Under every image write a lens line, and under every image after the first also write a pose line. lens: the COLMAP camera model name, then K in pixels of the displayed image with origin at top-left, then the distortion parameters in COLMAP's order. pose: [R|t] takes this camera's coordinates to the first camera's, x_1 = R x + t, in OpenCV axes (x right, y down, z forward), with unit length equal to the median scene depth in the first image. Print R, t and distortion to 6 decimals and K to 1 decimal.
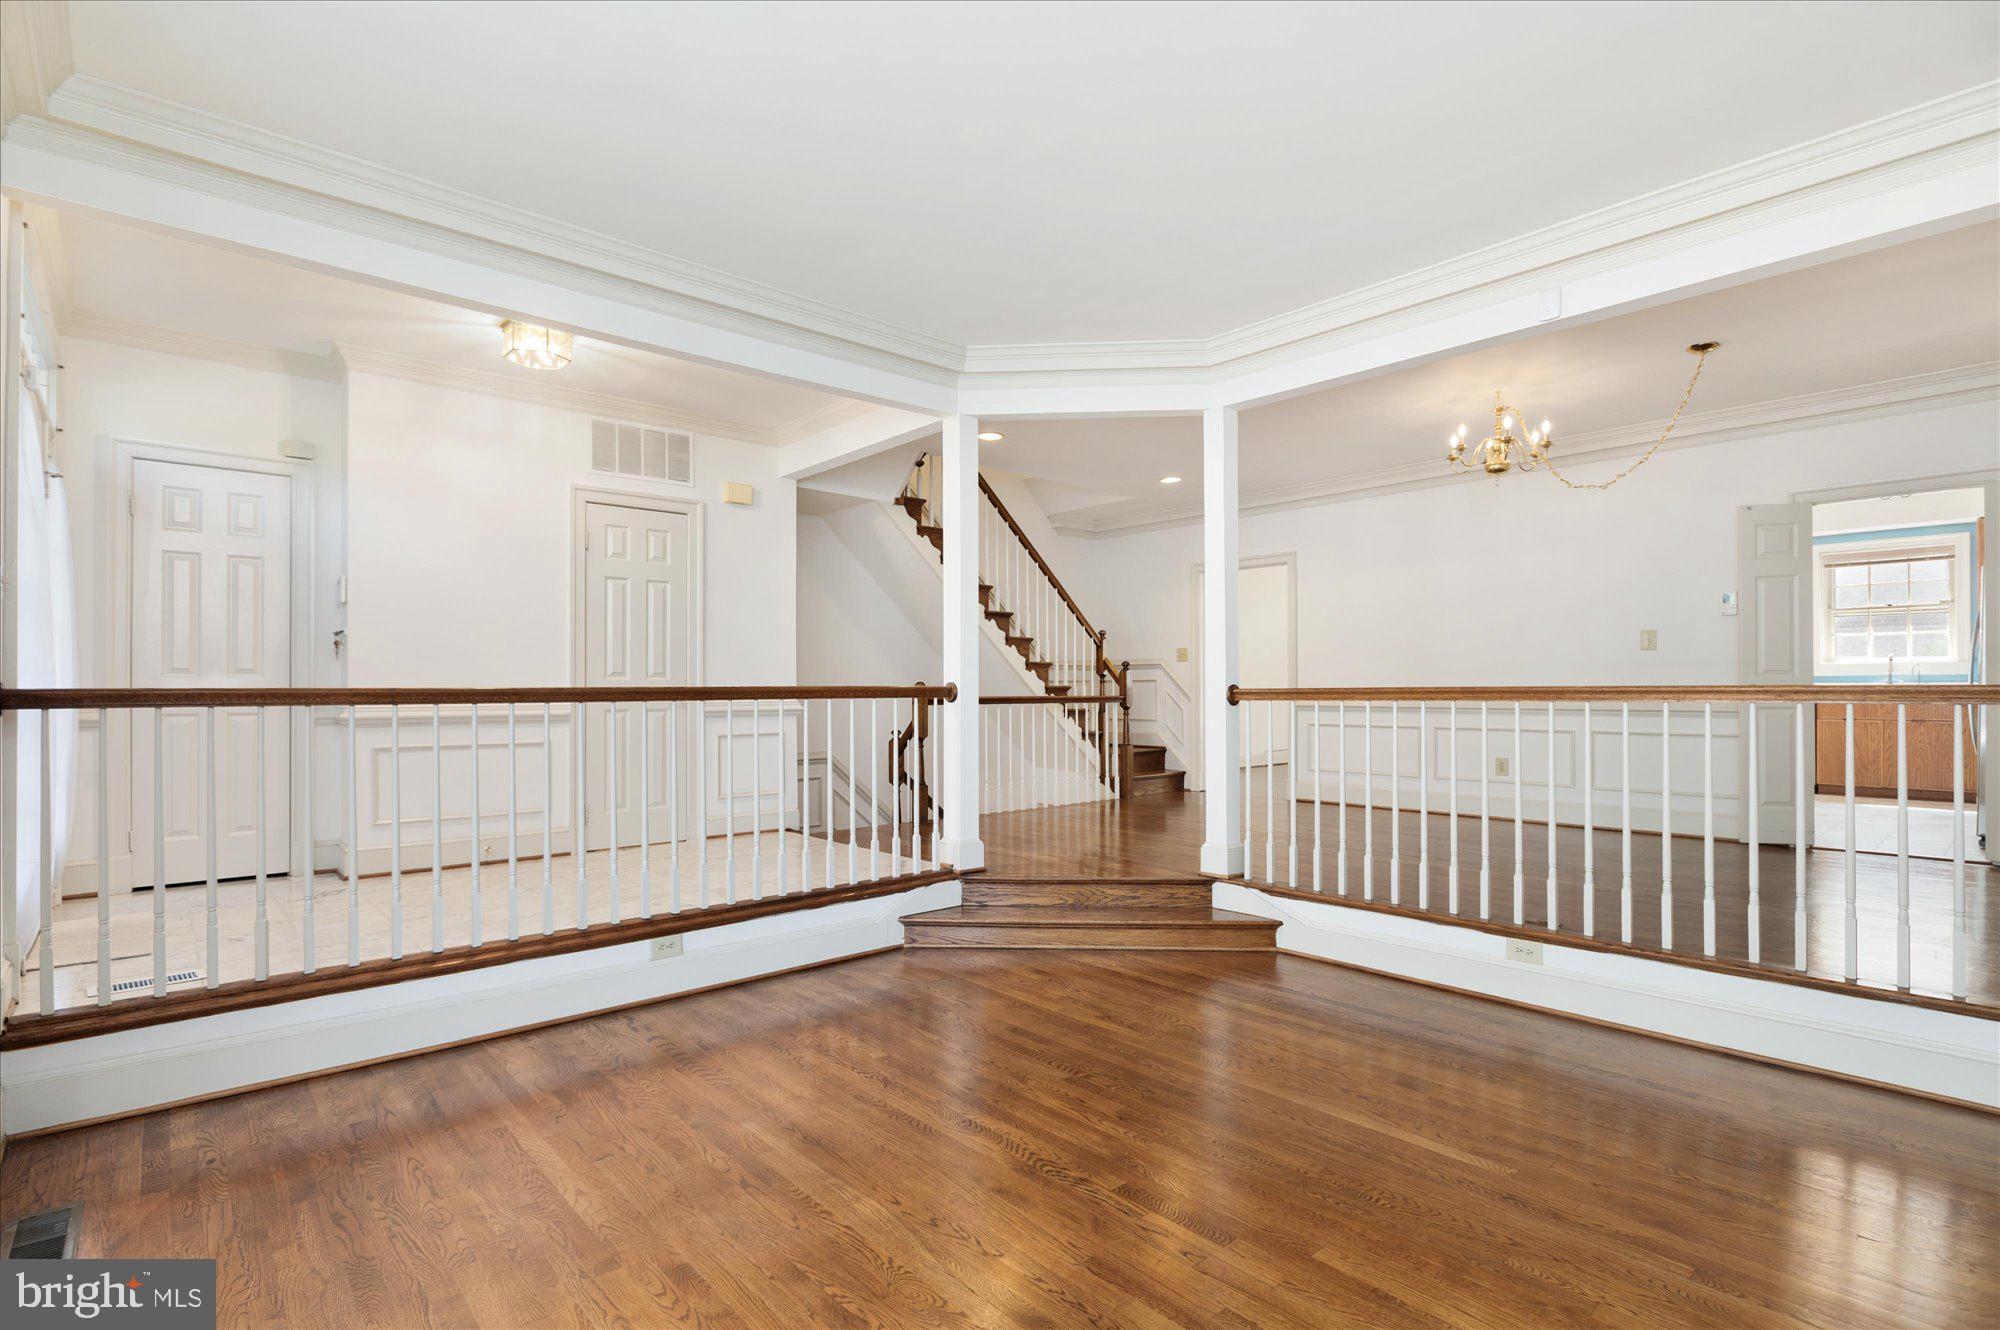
lens RADIAL K [[958.1, 0, 993.1], [0, 958.1, 661.0], [0, 0, 1]] dist [0.009149, -0.000004]
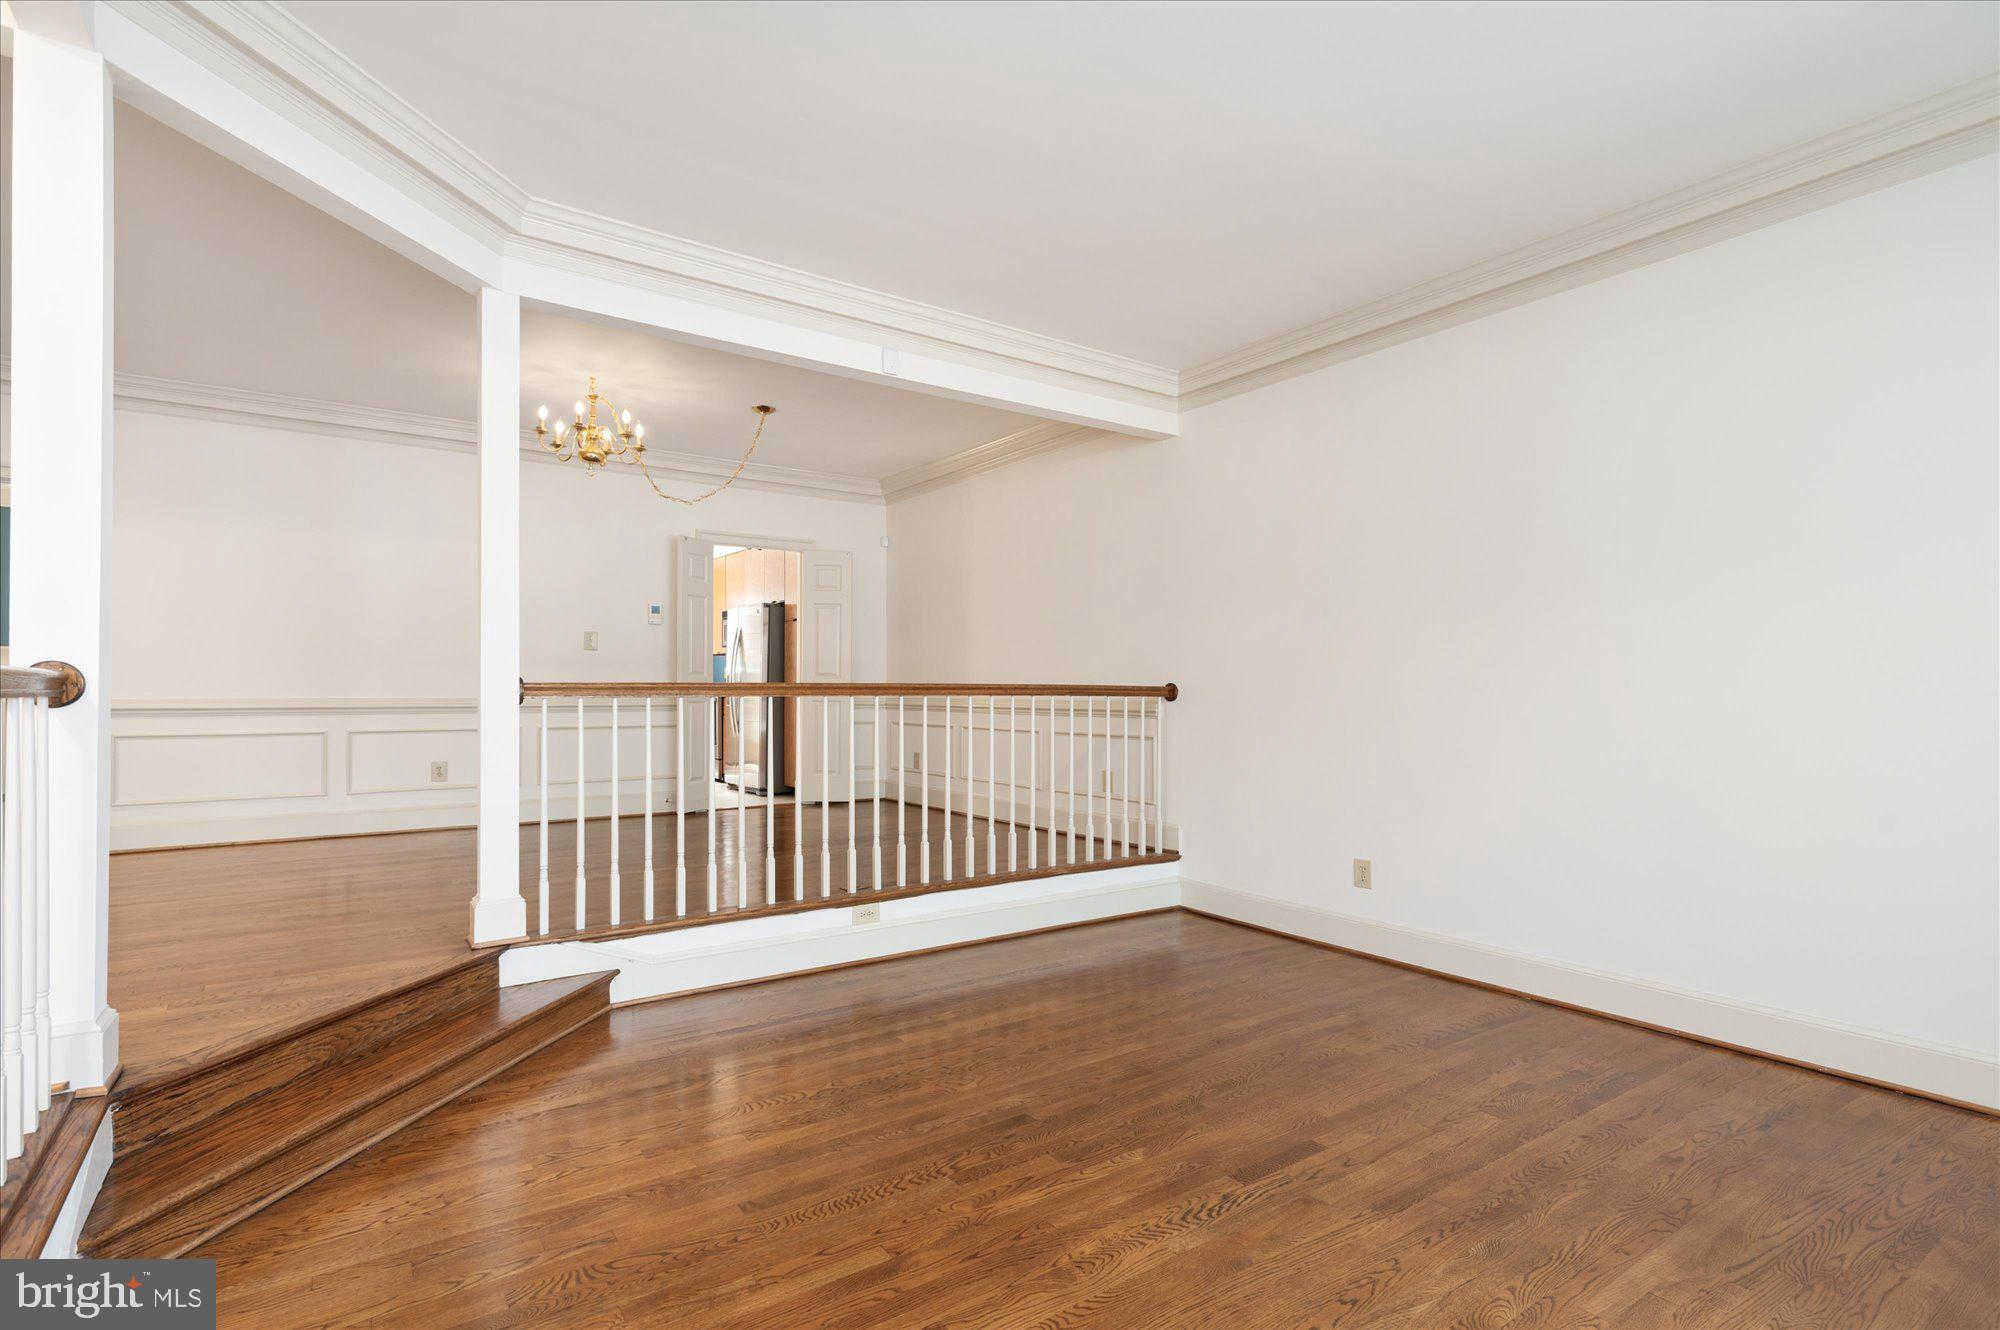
lens RADIAL K [[958.1, 0, 993.1], [0, 958.1, 661.0], [0, 0, 1]] dist [0.009149, -0.000004]
pose [[0.129590, 0.031234, 0.991076, -0.449530], [-0.033428, 0.999073, -0.027115, 0.020768], [-0.991004, -0.029616, 0.130514, 0.560510]]
